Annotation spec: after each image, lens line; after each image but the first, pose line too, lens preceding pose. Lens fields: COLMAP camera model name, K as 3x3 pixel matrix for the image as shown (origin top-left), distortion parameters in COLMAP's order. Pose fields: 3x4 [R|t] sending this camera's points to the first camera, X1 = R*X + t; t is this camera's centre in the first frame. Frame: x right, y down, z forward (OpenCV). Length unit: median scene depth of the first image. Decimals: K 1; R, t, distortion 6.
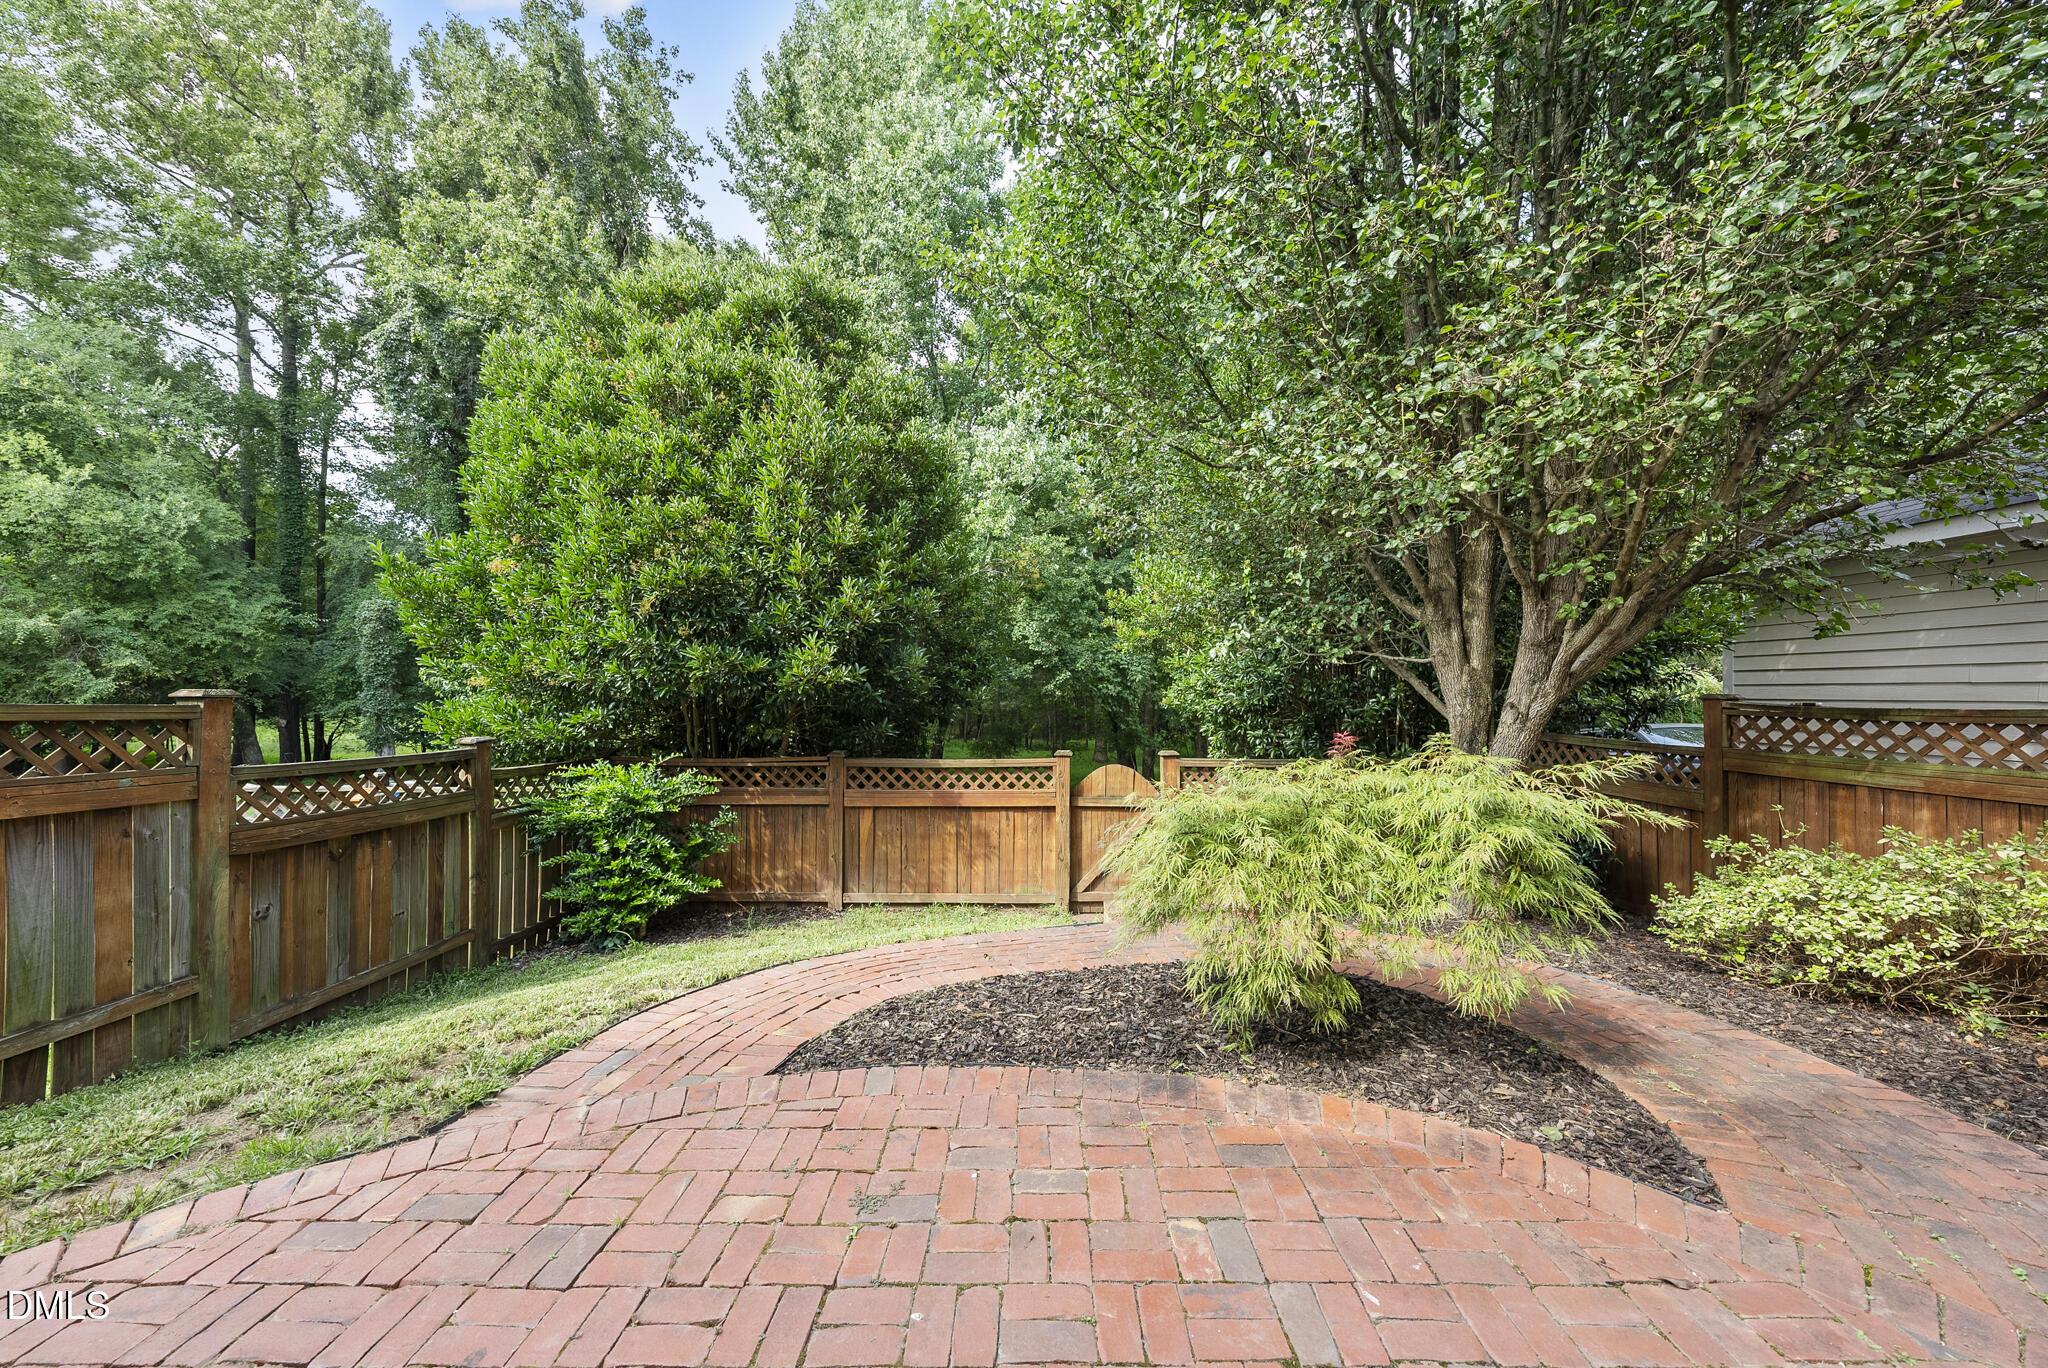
lens RADIAL K [[698.9, 0, 1015.2], [0, 698.9, 681.6], [0, 0, 1]] dist [-0.002054, -0.000143]
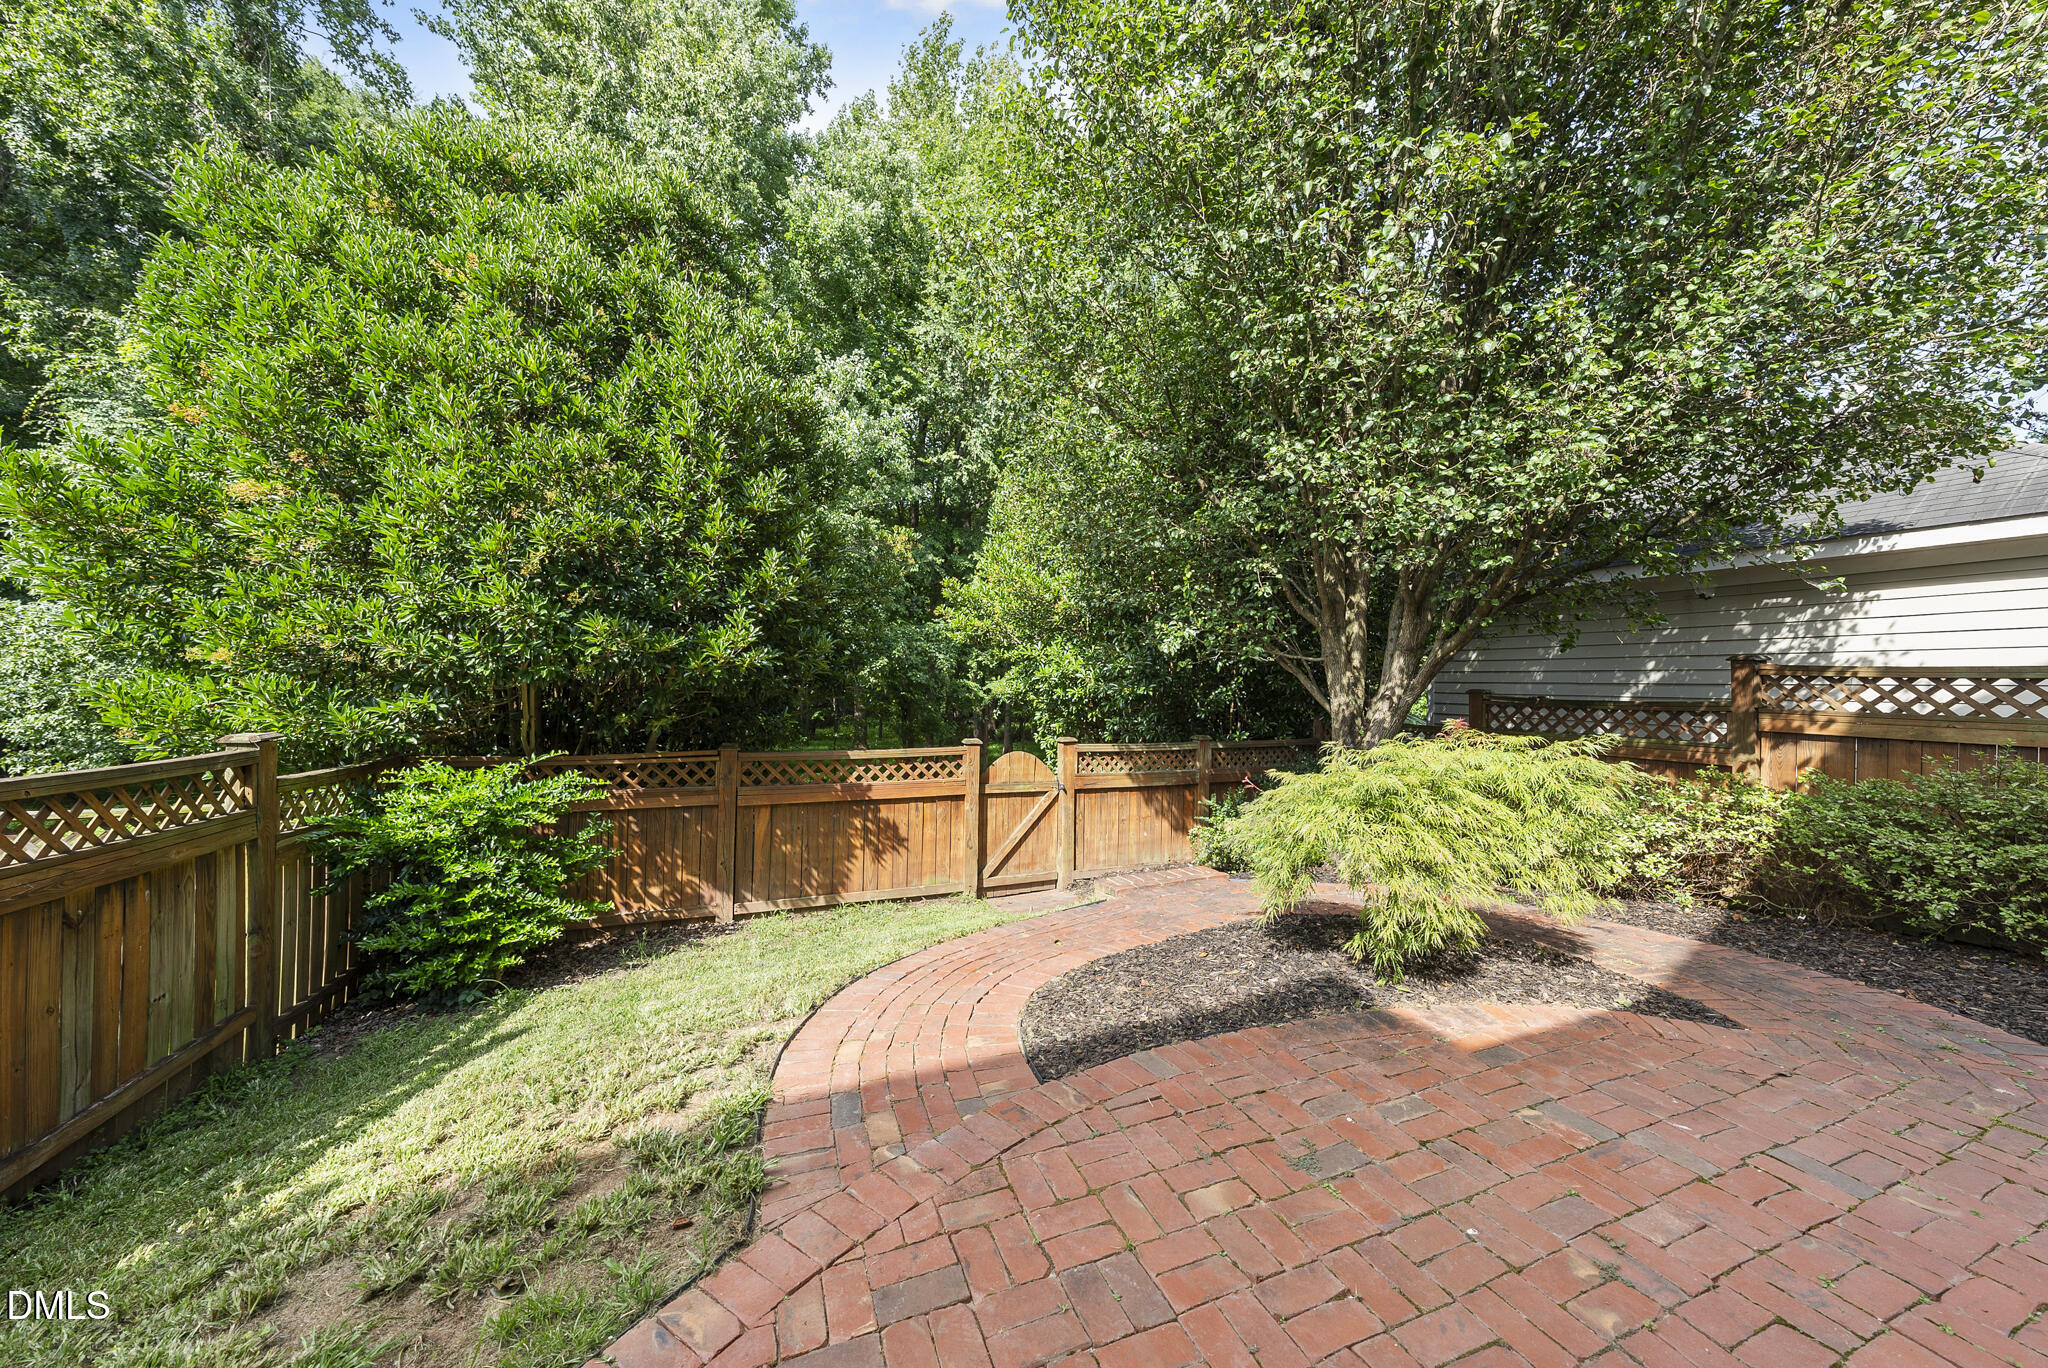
lens RADIAL K [[698.9, 0, 1020.9], [0, 698.9, 679.6], [0, 0, 1]] dist [-0.002054, -0.000143]
pose [[0.925312, 0.014626, 0.378924, -0.255310], [-0.019904, 0.999752, 0.010014, 0.002452], [-0.378683, -0.016808, 0.925374, 0.048893]]
